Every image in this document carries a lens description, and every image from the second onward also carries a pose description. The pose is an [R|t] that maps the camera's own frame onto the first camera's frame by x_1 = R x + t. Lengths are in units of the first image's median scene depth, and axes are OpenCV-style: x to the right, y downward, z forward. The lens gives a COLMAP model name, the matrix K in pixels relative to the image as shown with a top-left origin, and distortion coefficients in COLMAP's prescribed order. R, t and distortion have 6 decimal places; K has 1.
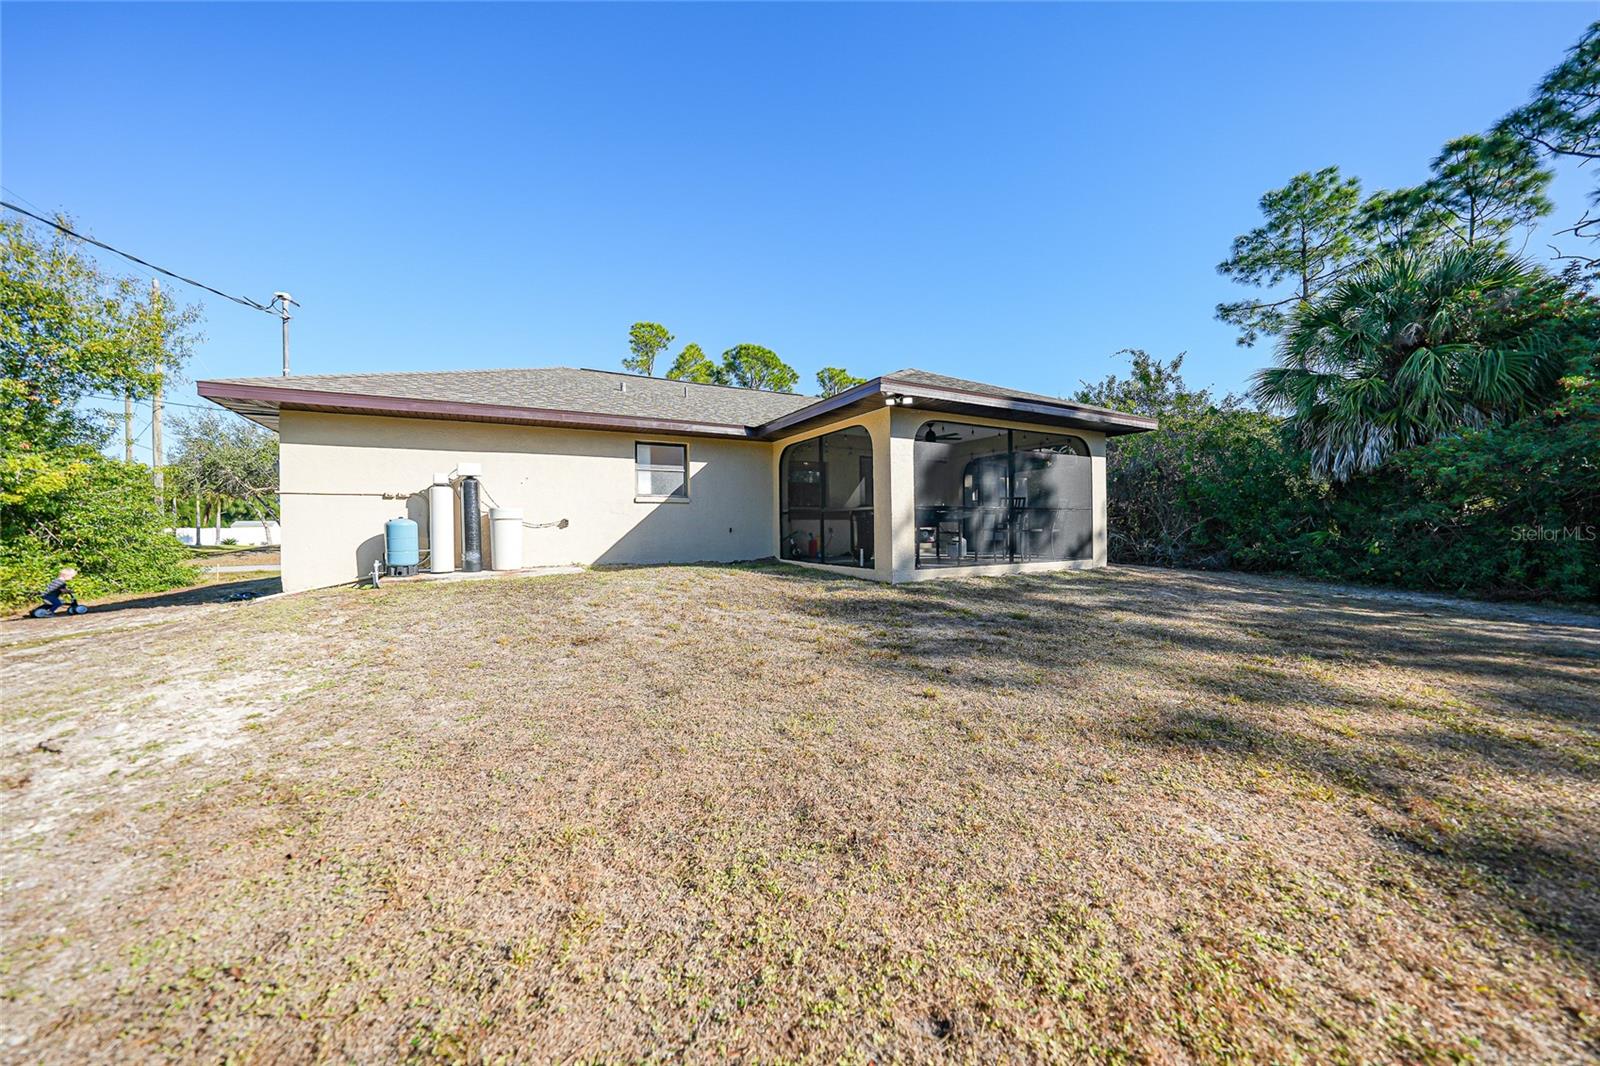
lens RADIAL K [[564.8, 0, 796.6], [0, 564.8, 532.1], [0, 0, 1]] dist [-0.029608, 0.007118]
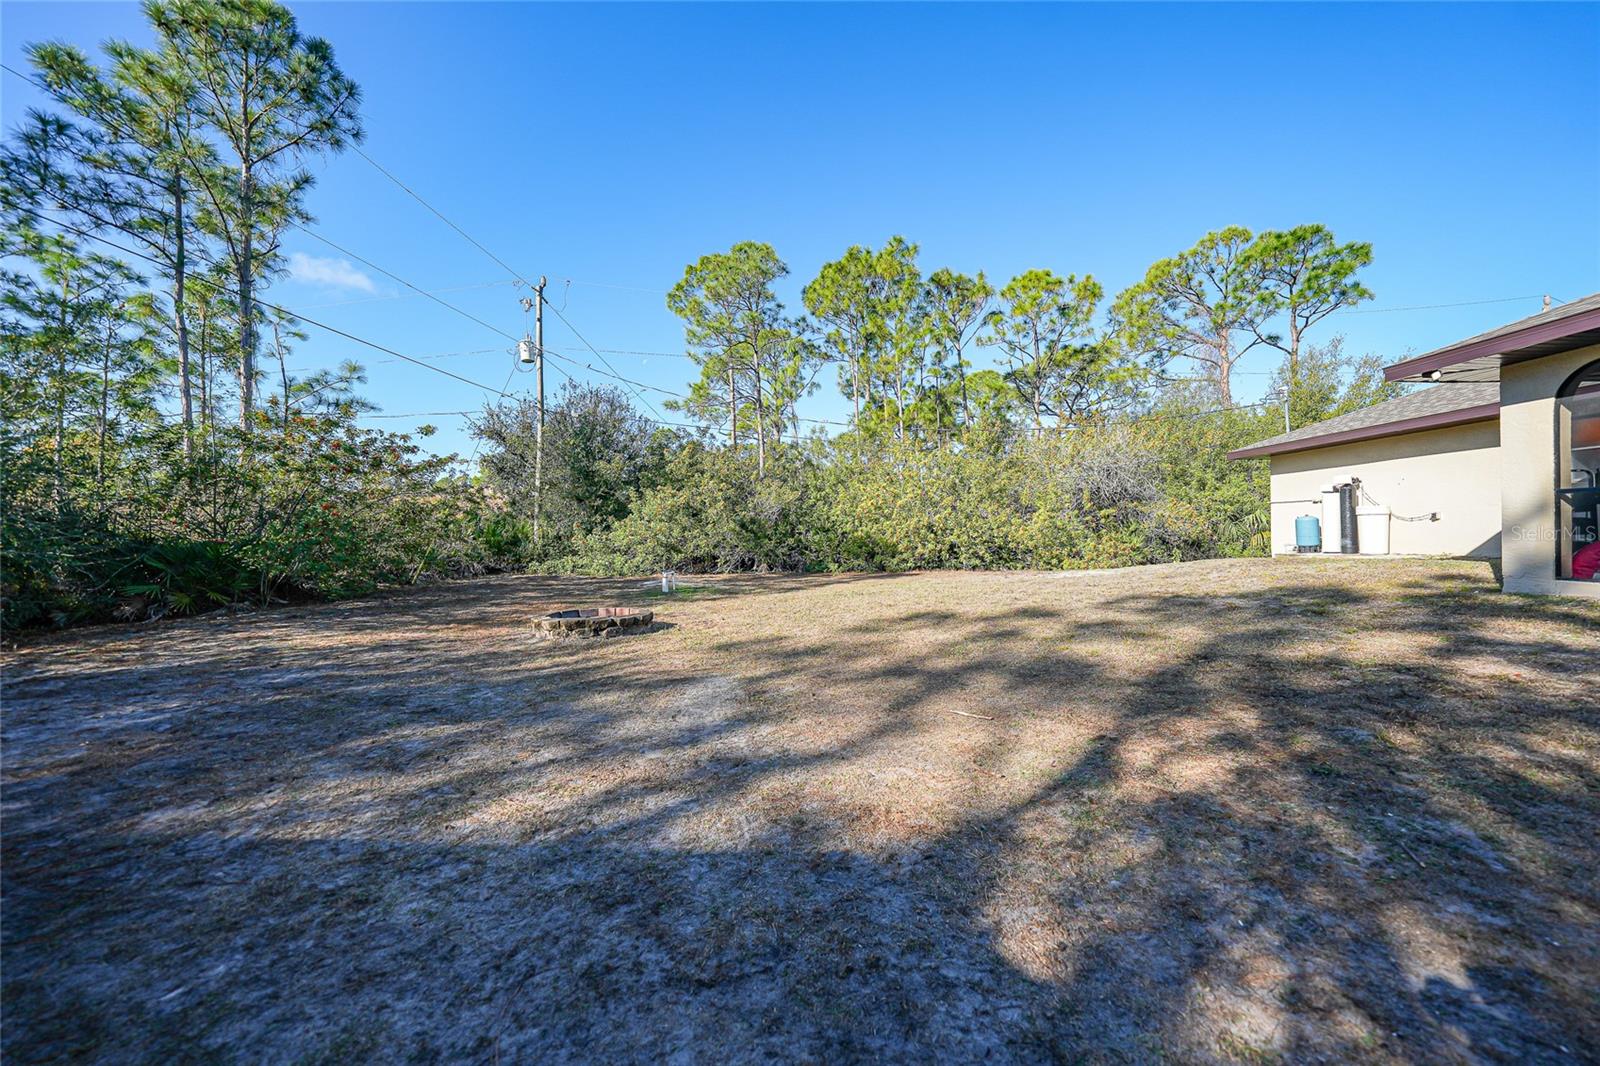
lens RADIAL K [[560.1, 0, 801.5], [0, 560.1, 530.7], [0, 0, 1]] dist [-0.029263, 0.007360]
pose [[-0.489278, 0.012620, -0.872036, 1.178821], [0.006781, 0.999920, 0.010666, -0.008251], [0.872101, -0.000694, -0.489325, 0.466191]]
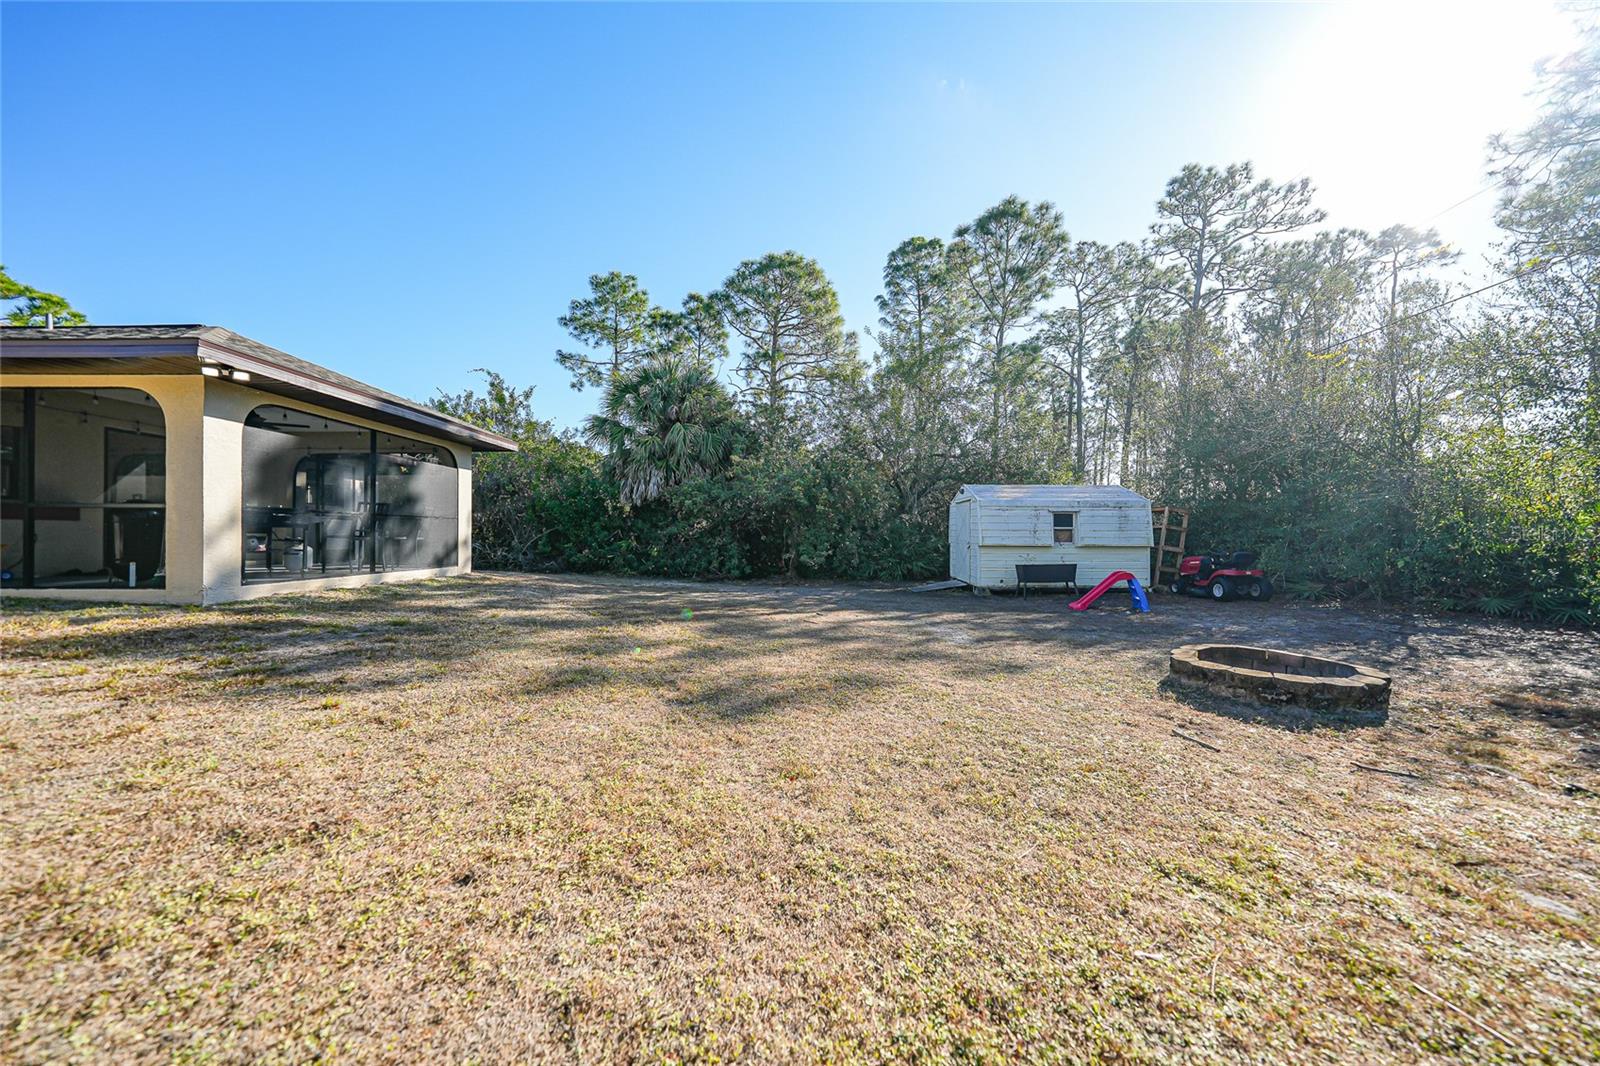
lens RADIAL K [[569.2, 0, 804.3], [0, 569.2, 530.6], [0, 0, 1]] dist [-0.026928, 0.007042]
pose [[0.475112, 0.019116, 0.879717, -0.105830], [0.000118, 0.999763, -0.021788, 0.005533], [-0.879925, 0.010456, 0.474997, -0.079923]]
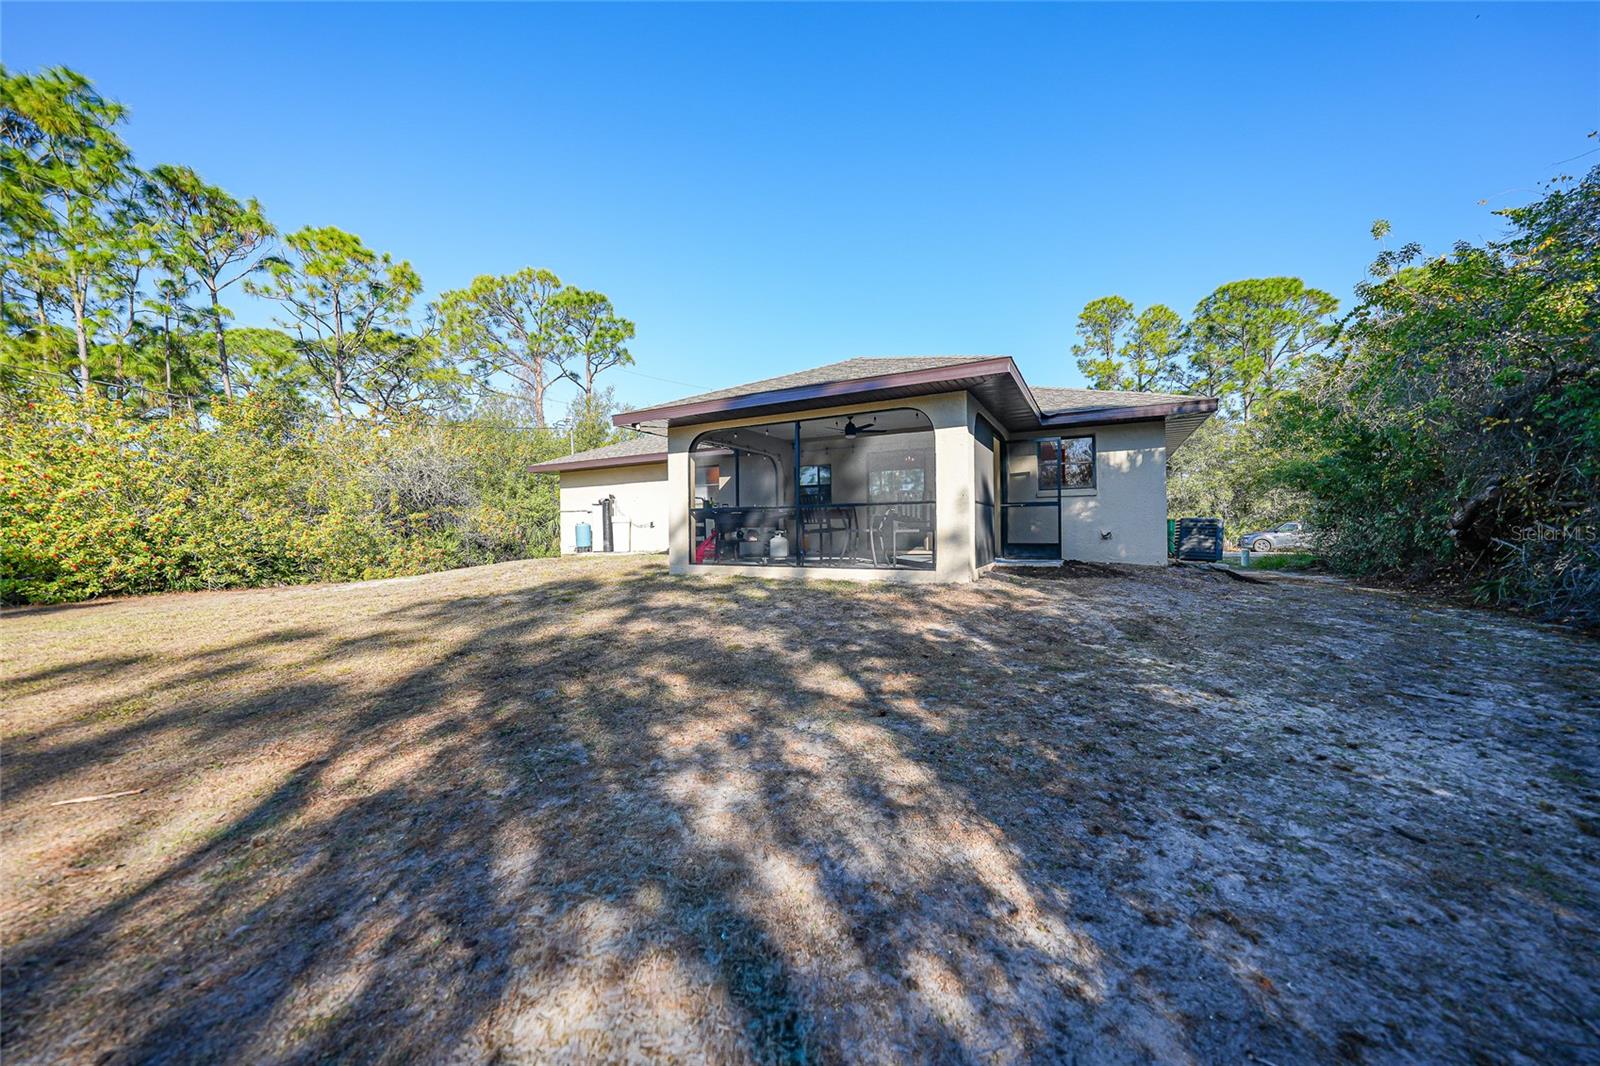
lens RADIAL K [[560.1, 0, 801.5], [0, 560.1, 530.7], [0, 0, 1]] dist [-0.029263, 0.007360]
pose [[0.537855, 0.006026, -0.843016, 1.201839], [-0.000668, 0.999977, 0.006722, -0.009944], [0.843037, -0.003052, 0.537847, 0.533908]]
